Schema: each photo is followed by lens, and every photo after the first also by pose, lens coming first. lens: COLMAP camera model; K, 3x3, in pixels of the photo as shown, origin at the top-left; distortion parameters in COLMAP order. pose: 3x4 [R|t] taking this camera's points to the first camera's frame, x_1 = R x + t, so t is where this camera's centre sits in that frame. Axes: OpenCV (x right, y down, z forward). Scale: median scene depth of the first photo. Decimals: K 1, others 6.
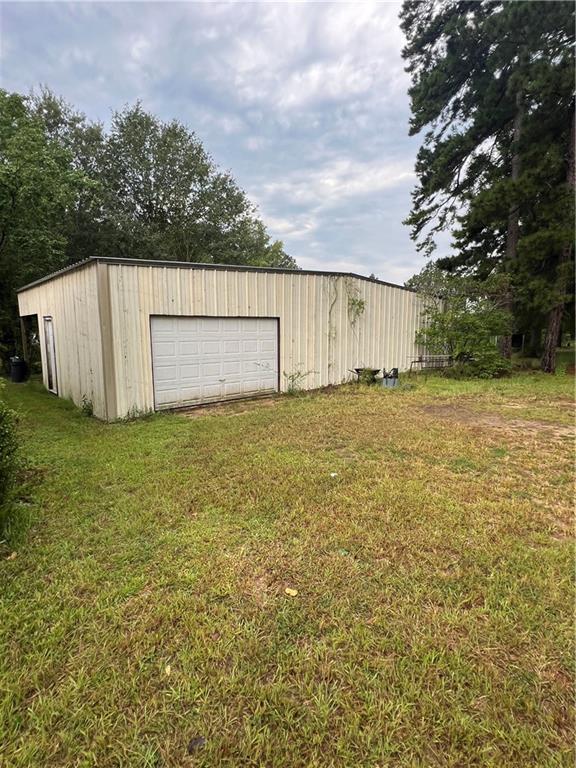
lens RADIAL K [[378.1, 0, 288.1], [0, 378.1, 385.8], [0, 0, 1]] dist [-0.000765, -0.000061]
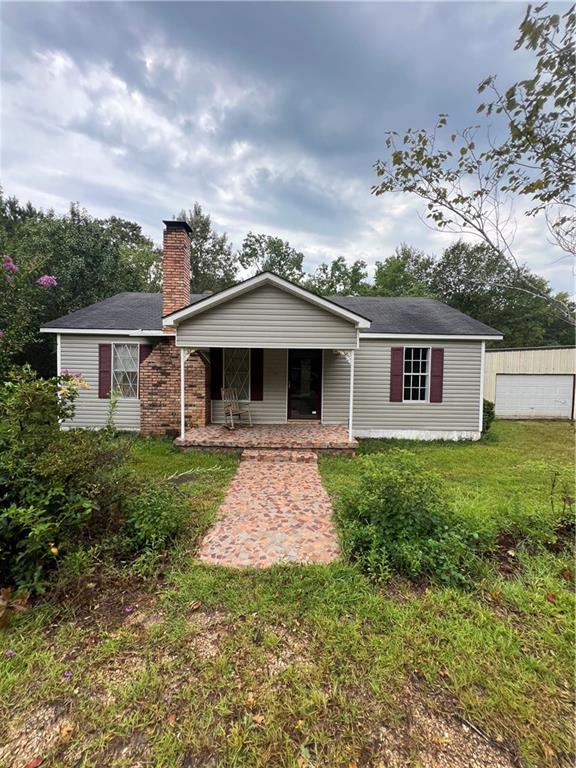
lens RADIAL K [[307.6, 0, 289.9], [0, 307.6, 391.4], [0, 0, 1]] dist [0.001083, 0.000022]
pose [[0.744693, 0.045041, -0.665886, -0.027265], [-0.103906, 0.993379, -0.049011, 0.044236], [0.659269, 0.105688, 0.744442, -0.382101]]
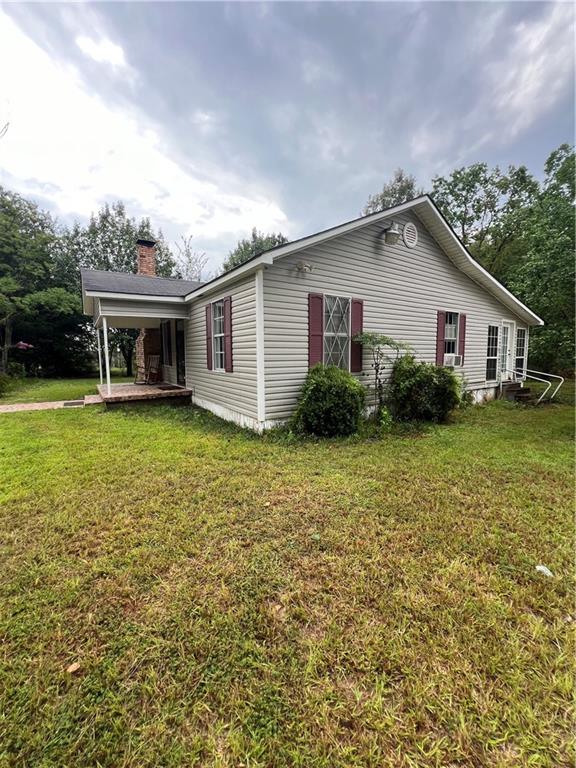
lens RADIAL K [[307.6, 0, 289.0], [0, 307.6, 383.1], [0, 0, 1]] dist [0.001083, 0.000022]
pose [[-0.214892, 0.103416, -0.971147, 0.220900], [-0.097655, 0.987119, 0.126725, -0.049224], [0.971743, 0.122069, -0.202025, 0.489006]]
